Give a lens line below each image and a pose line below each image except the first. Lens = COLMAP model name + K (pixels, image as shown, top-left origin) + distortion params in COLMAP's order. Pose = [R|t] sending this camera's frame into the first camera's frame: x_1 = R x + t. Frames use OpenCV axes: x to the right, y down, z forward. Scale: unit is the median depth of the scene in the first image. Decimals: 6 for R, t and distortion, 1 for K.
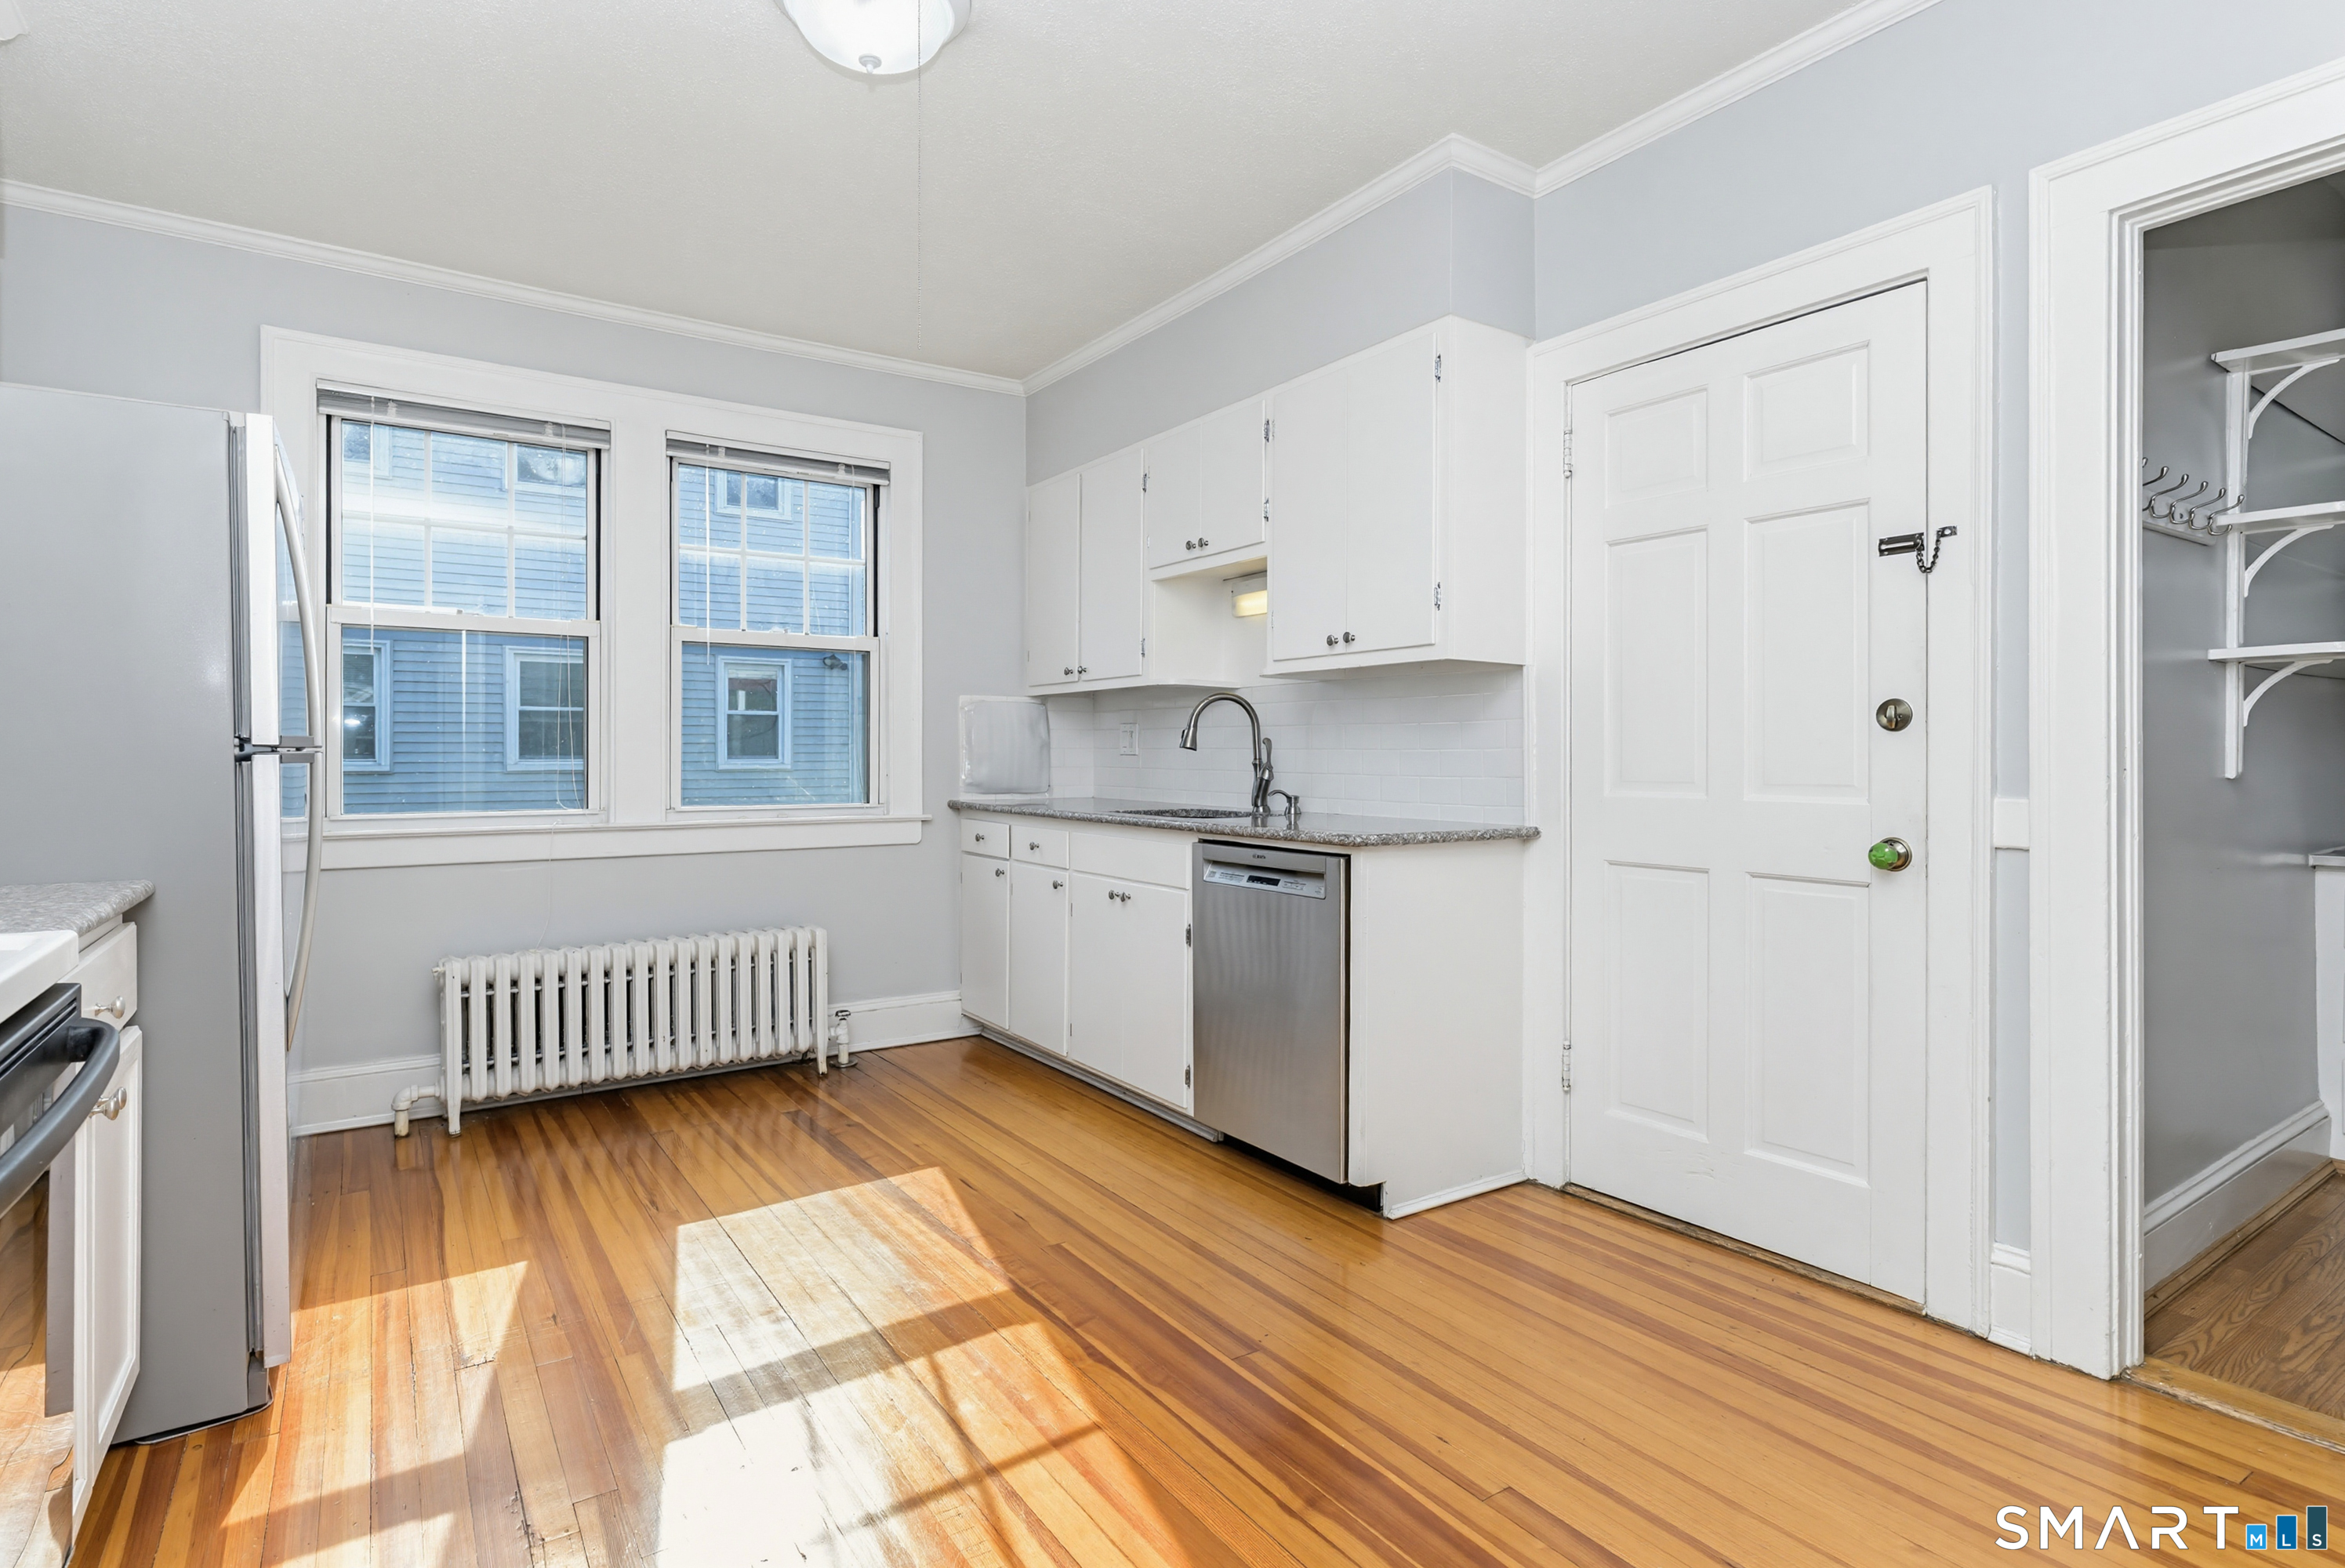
lens RADIAL K [[1153.1, 0, 1154.6], [0, 1153.1, 769.2], [0, 0, 1]] dist [0.001577, -0.000209]
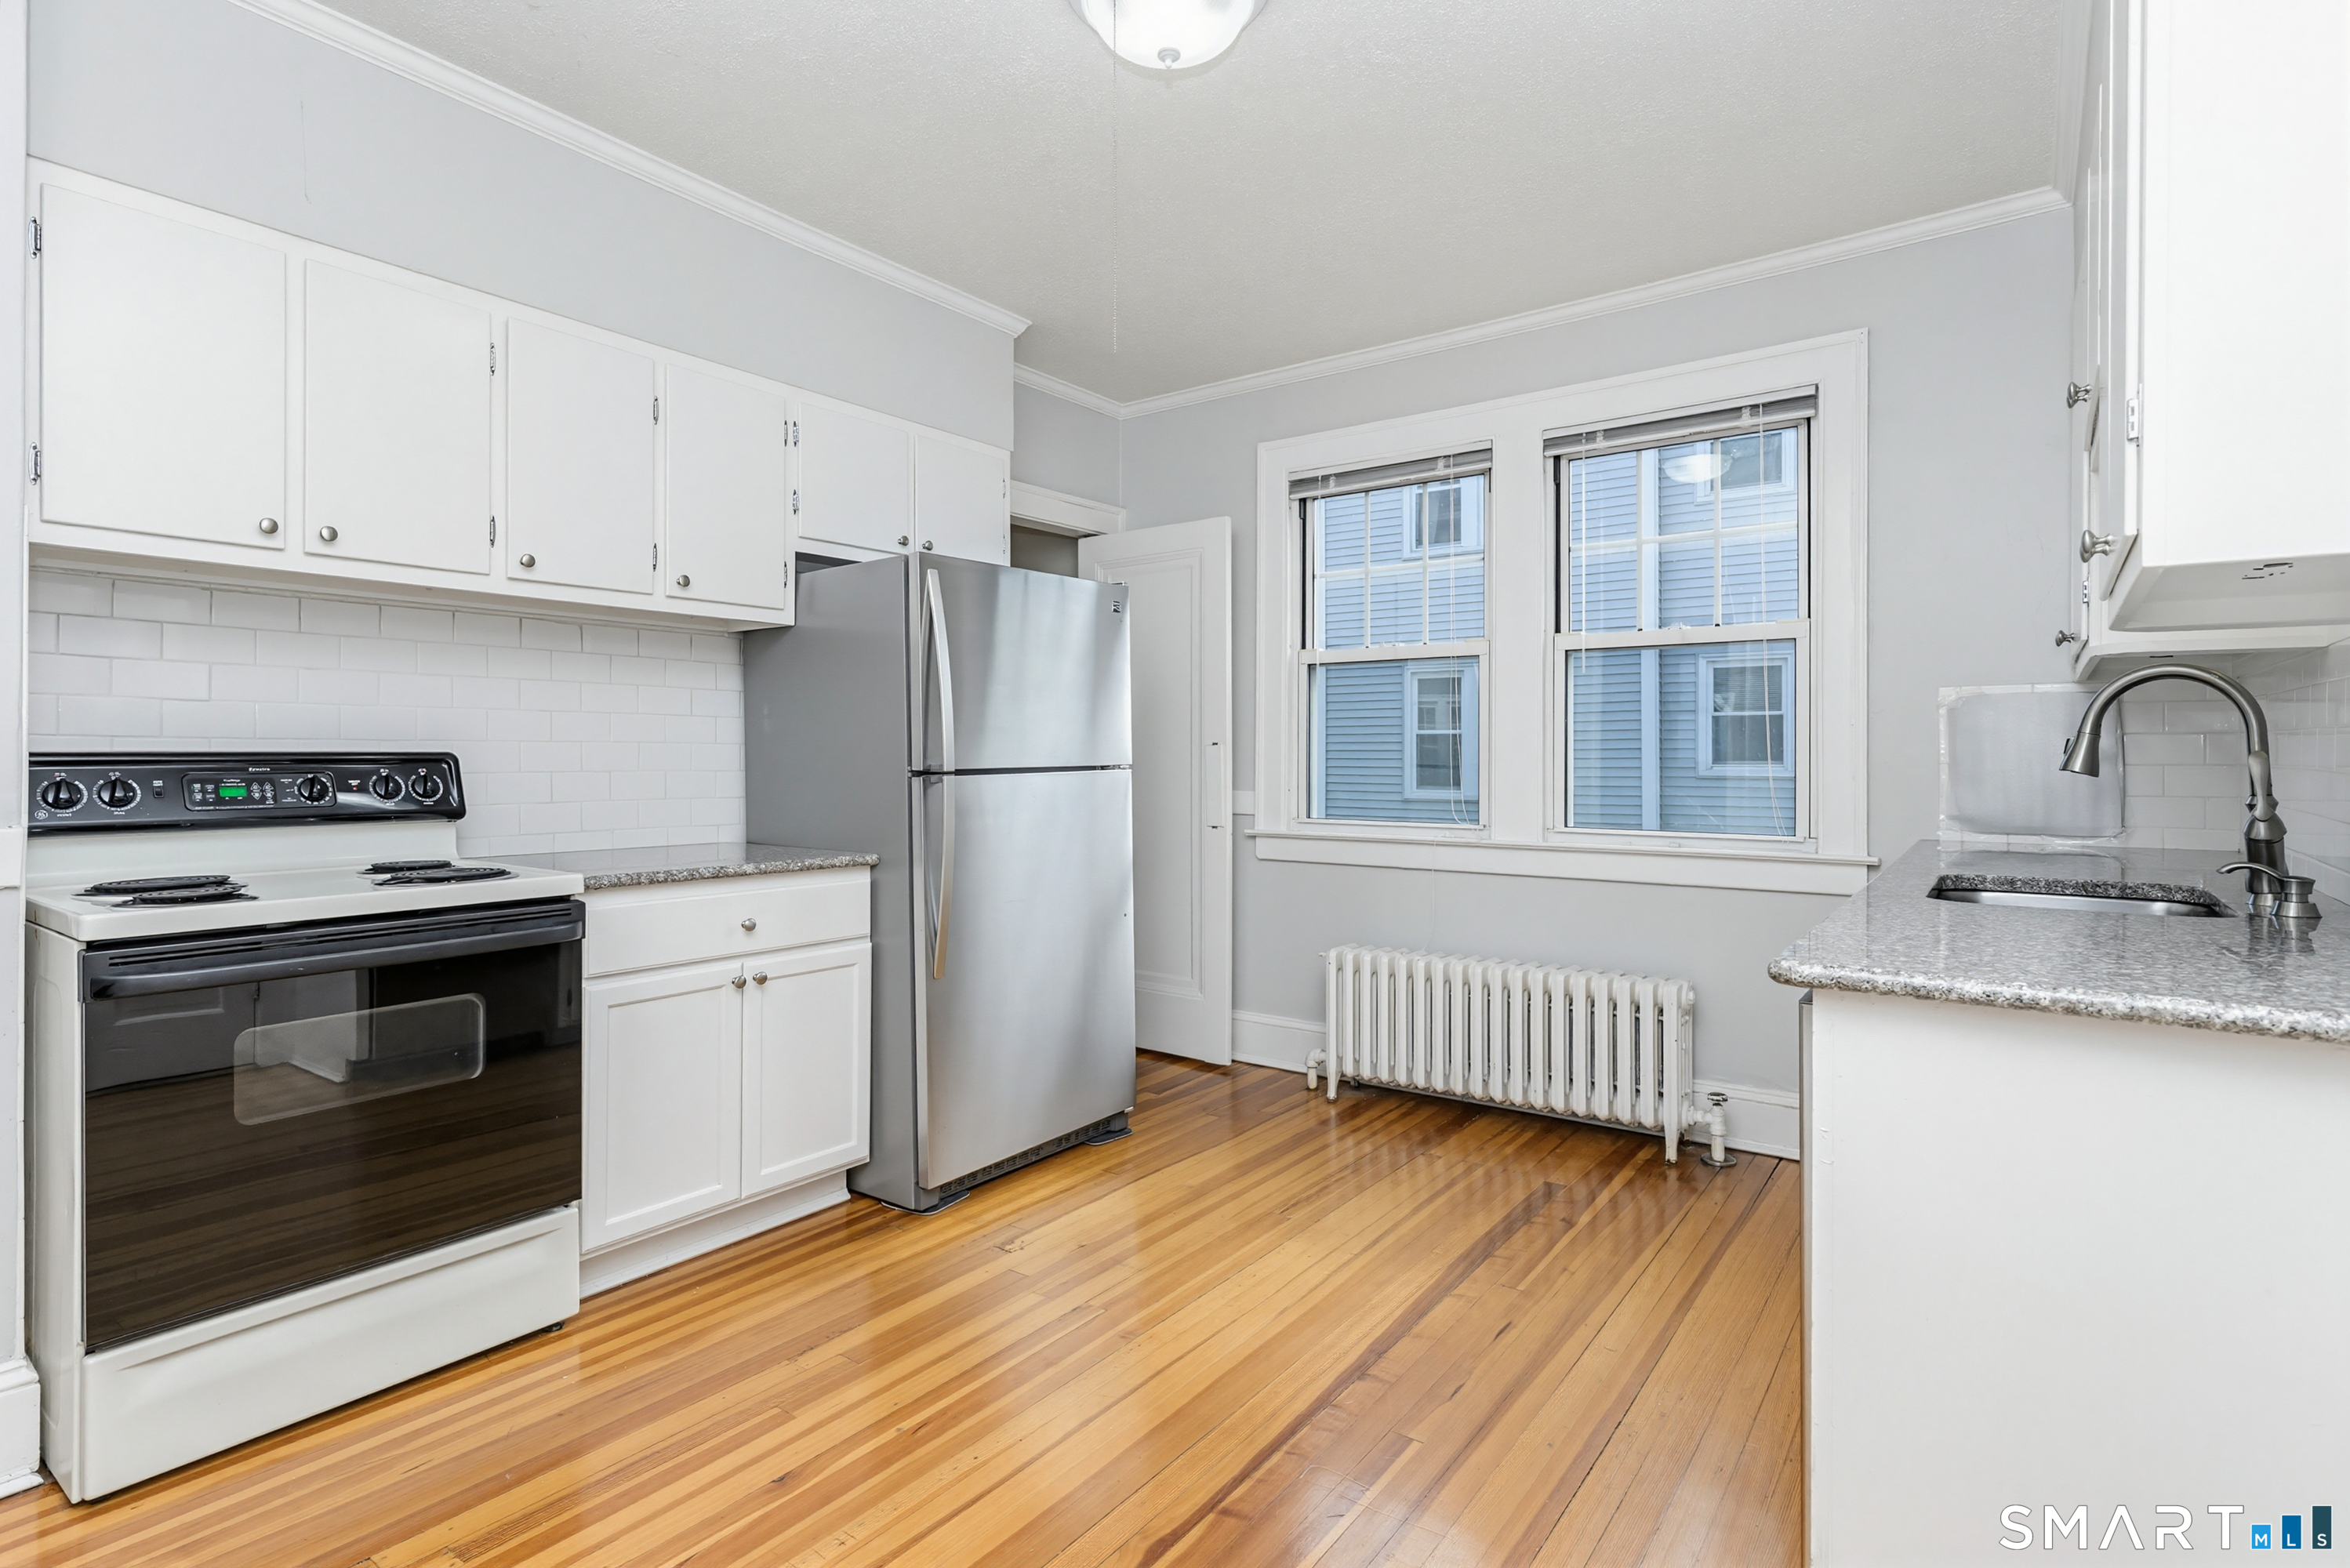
lens RADIAL K [[1175.9, 0, 1217.7], [0, 1175.9, 768.4], [0, 0, 1]] dist [0.000610, -0.000268]
pose [[0.345921, 0.008997, -0.938221, 0.407088], [-0.010056, 0.999932, 0.005881, -0.019072], [0.938210, 0.007400, 0.345988, 0.426541]]
